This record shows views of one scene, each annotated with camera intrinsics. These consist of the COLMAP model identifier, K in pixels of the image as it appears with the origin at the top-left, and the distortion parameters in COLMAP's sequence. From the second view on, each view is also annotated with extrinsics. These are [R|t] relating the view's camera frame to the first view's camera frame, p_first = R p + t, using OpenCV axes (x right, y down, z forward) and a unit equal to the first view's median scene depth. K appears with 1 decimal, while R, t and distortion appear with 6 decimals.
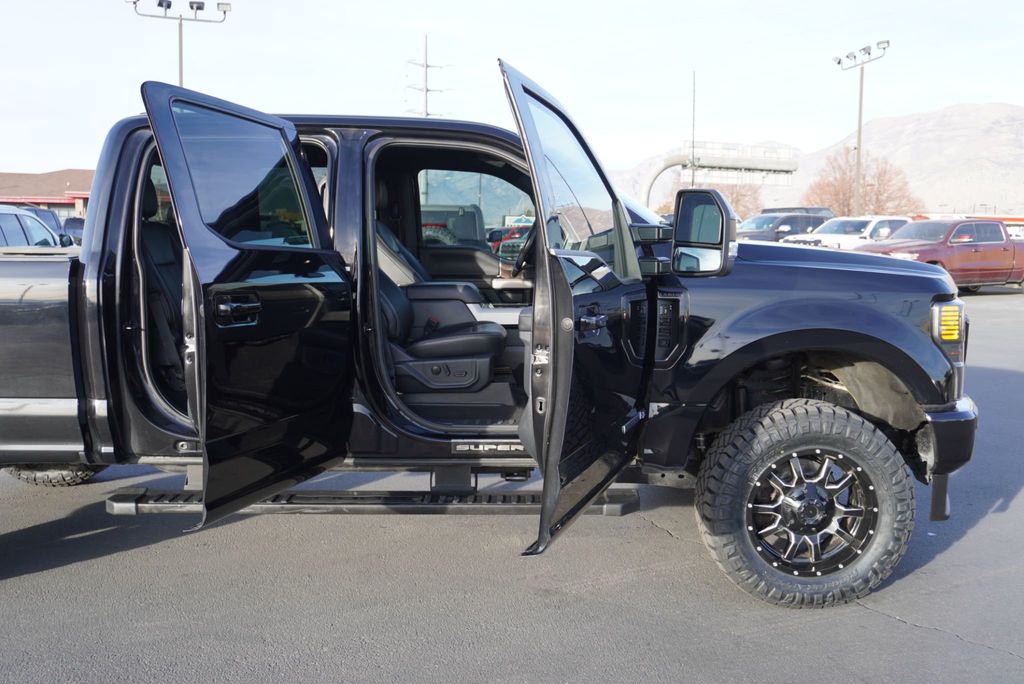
lens RADIAL K [[909.7, 0, 512.0], [0, 909.7, 342.0], [0, 0, 1]] dist [0.008417, -0.000703]
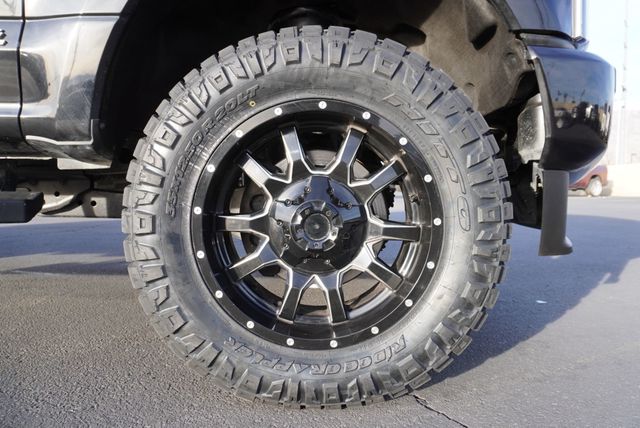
lens RADIAL K [[432.9, 0, 320.0], [0, 432.9, 214.0], [0, 0, 1]] dist [-0.045716, 0.001603]
pose [[0.999375, 0.005772, -0.034868, 0.336858], [-0.007830, 0.998218, -0.059164, 0.193204], [0.034464, 0.059400, 0.997639, 0.742661]]
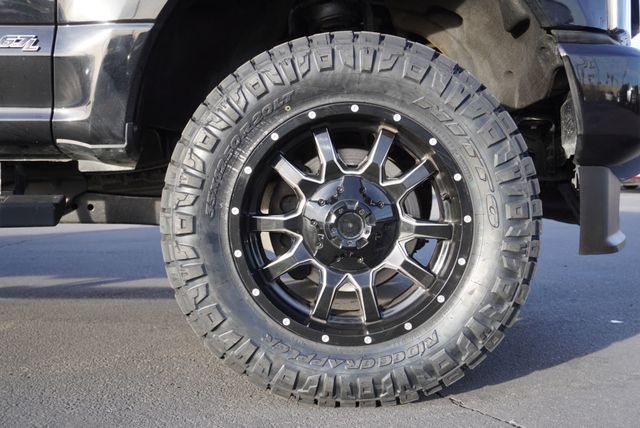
lens RADIAL K [[678.1, 0, 306.3], [0, 678.1, 218.4], [0, 0, 1]] dist [-0.069385, 0.001339]
pose [[0.997337, -0.006253, -0.072661, 0.329615], [0.001297, 0.997681, -0.068049, 0.208891], [0.072918, 0.067774, 0.995032, 0.589819]]
